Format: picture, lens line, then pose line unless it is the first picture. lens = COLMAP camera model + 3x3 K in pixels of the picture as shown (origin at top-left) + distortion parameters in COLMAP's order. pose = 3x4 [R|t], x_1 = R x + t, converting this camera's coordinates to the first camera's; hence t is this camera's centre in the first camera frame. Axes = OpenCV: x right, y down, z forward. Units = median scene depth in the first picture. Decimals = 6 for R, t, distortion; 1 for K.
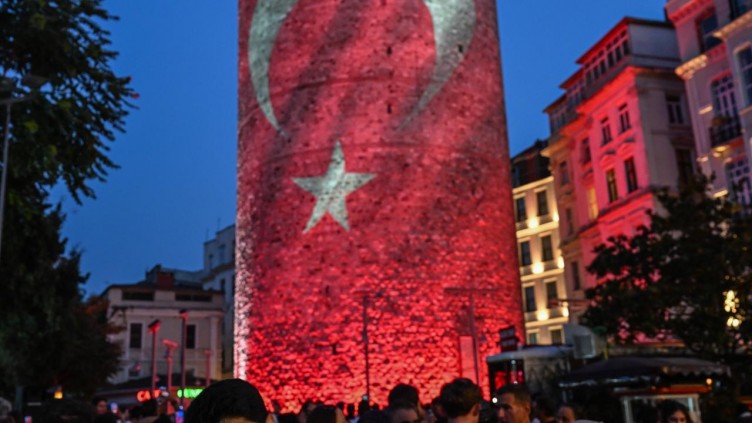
lens RADIAL K [[756.3, 0, 371.5], [0, 756.3, 210.9], [0, 0, 1]] dist [-0.006780, 0.005972]
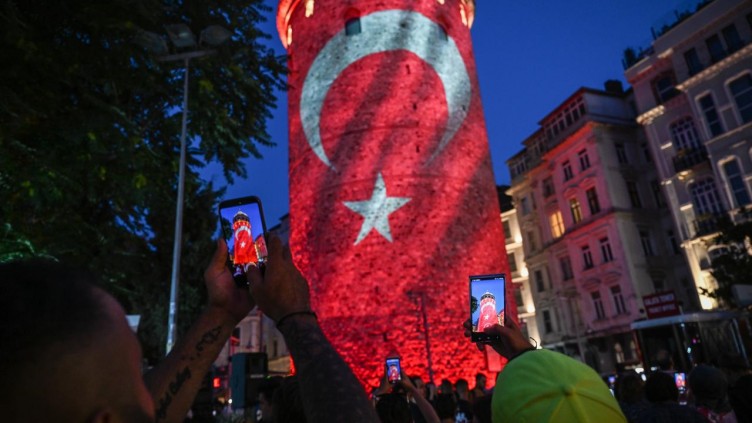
lens RADIAL K [[505.3, 0, 377.4], [0, 505.3, 207.0], [0, 0, 1]] dist [-0.003747, 0.000375]
pose [[0.995802, -0.001055, 0.091524, -0.124293], [0.009554, 0.995669, -0.092477, 0.043578], [-0.091030, 0.092963, 0.991500, 0.152041]]
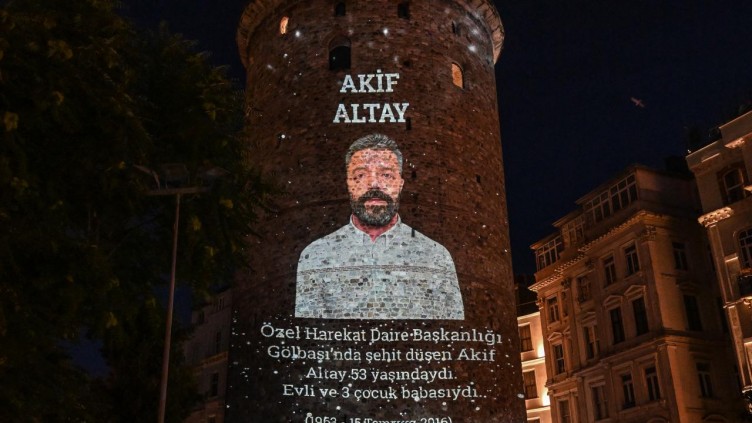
lens RADIAL K [[758.1, 0, 375.4], [0, 758.1, 213.4], [0, 0, 1]] dist [-0.011985, 0.020117]
pose [[0.988437, 0.085845, 0.124988, -0.149204], [-0.064892, 0.984492, -0.162986, 0.004379], [-0.137041, 0.152991, 0.978679, 0.038425]]
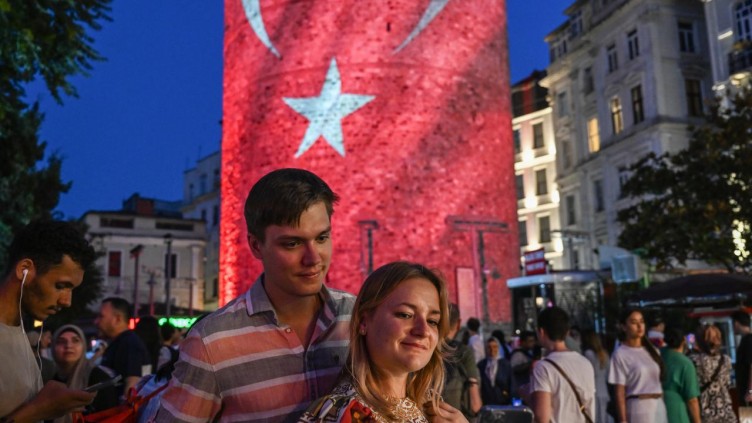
lens RADIAL K [[758.1, 0, 375.4], [0, 758.1, 213.4], [0, 0, 1]] dist [-0.011985, 0.020117]
pose [[0.999132, 0.021185, 0.035860, -0.021632], [-0.024137, 0.996173, 0.084002, 0.017266], [-0.033943, -0.084795, 0.995820, 0.043492]]
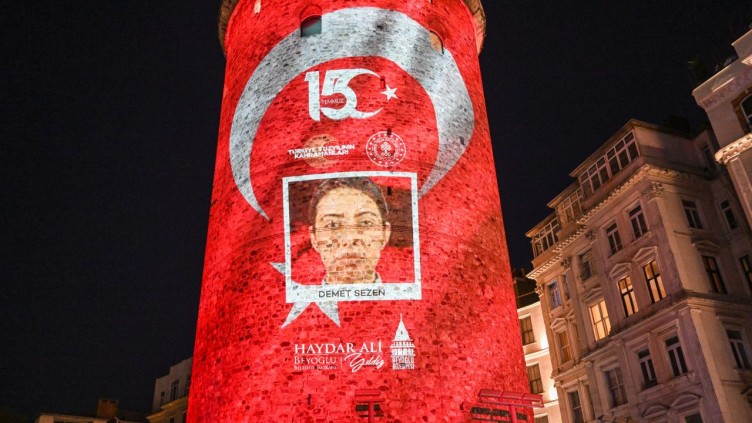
lens RADIAL K [[636.8, 0, 374.4], [0, 636.8, 205.4], [0, 0, 1]] dist [-0.004523, 0.007280]
pose [[0.994944, 0.056929, 0.082740, -0.053433], [-0.033132, 0.963760, -0.264705, 0.077353], [-0.094811, 0.260625, 0.960773, 0.295262]]
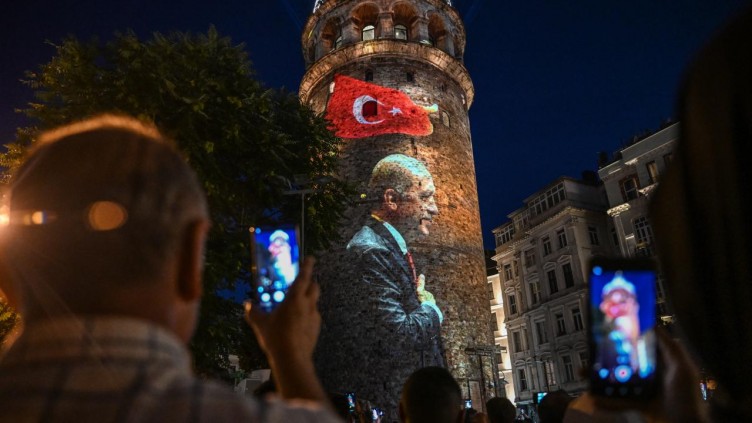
lens RADIAL K [[505.3, 0, 377.4], [0, 505.3, 207.0], [0, 0, 1]] dist [-0.003747, 0.000375]
pose [[0.988504, 0.080803, 0.127788, -0.191500], [-0.057967, 0.983167, -0.173267, 0.016179], [-0.139638, 0.163868, 0.976549, 0.023831]]
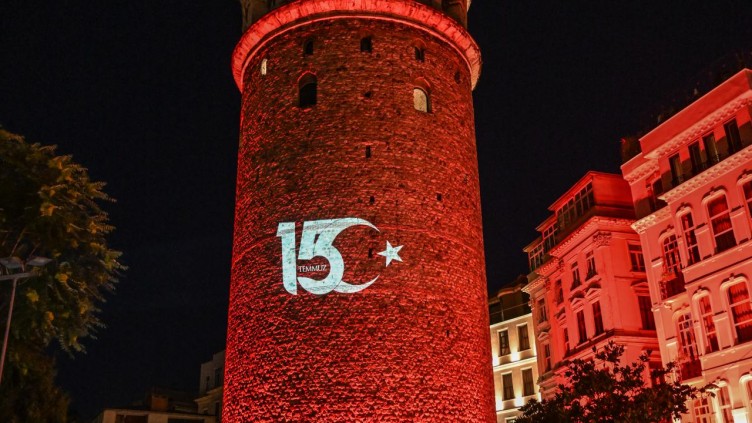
lens RADIAL K [[758.1, 0, 375.4], [0, 758.1, 213.4], [0, 0, 1]] dist [-0.011985, 0.020117]
pose [[0.999747, 0.020632, -0.008979, 0.039182], [-0.021708, 0.989395, -0.143620, -0.035306], [0.005921, 0.143778, 0.989592, -0.078608]]
